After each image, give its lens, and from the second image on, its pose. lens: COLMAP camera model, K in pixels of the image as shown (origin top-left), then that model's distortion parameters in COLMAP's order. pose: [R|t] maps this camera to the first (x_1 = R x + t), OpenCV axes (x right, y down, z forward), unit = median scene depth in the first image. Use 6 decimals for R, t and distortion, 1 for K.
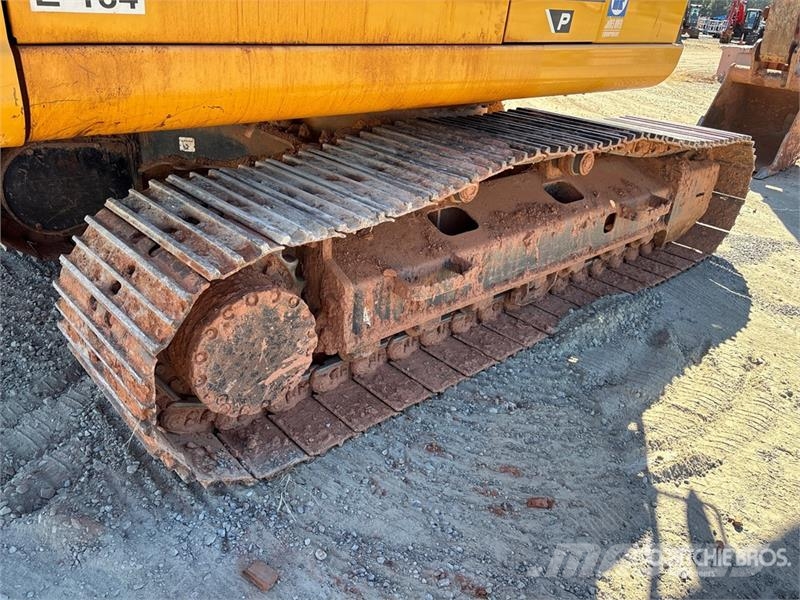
lens RADIAL K [[604.8, 0, 406.1], [0, 604.8, 295.3], [0, 0, 1]] dist [0.048825, -0.053690]
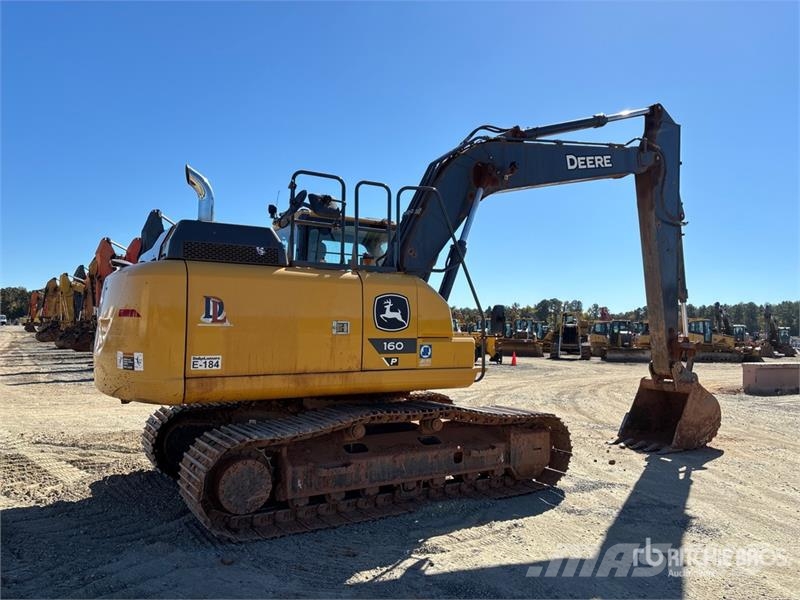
lens RADIAL K [[604.8, 0, 405.3], [0, 604.8, 302.7], [0, 0, 1]] dist [0.048825, -0.053690]
pose [[0.981317, -0.063864, -0.181489, 0.805982], [-0.032798, 0.873966, -0.484879, 0.550706], [0.189581, 0.481773, 0.855543, -1.252115]]
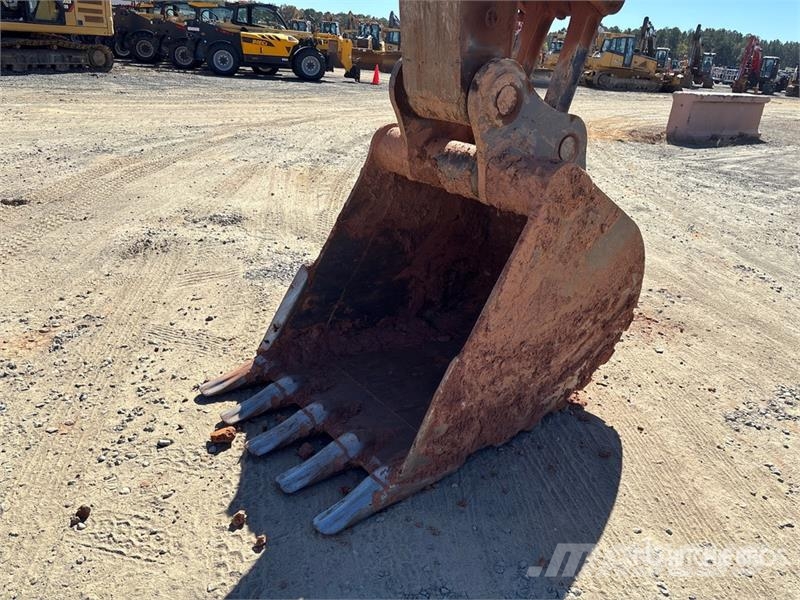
lens RADIAL K [[604.8, 0, 405.1], [0, 604.8, 297.9], [0, 0, 1]] dist [0.048825, -0.053690]
pose [[0.998625, 0.015781, -0.049996, 1.761345], [-0.019243, 0.997393, -0.069545, -0.786688], [0.048769, 0.070412, 0.996325, 2.035909]]
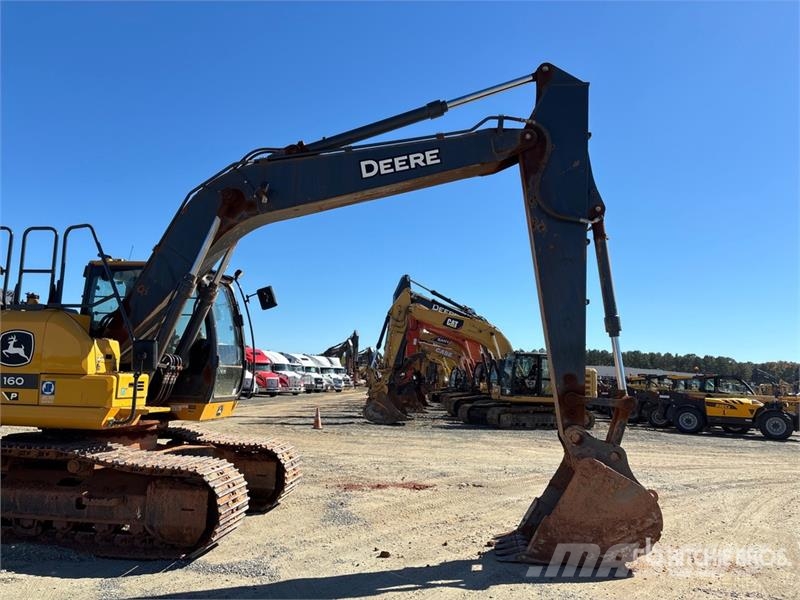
lens RADIAL K [[604.8, 0, 400.4], [0, 604.8, 304.3], [0, 0, 1]] dist [0.048825, -0.053690]
pose [[0.671659, -0.138697, -0.727762, 3.406301], [-0.315912, 0.834919, -0.450677, -0.142094], [0.670130, 0.532610, 0.516964, 0.598919]]
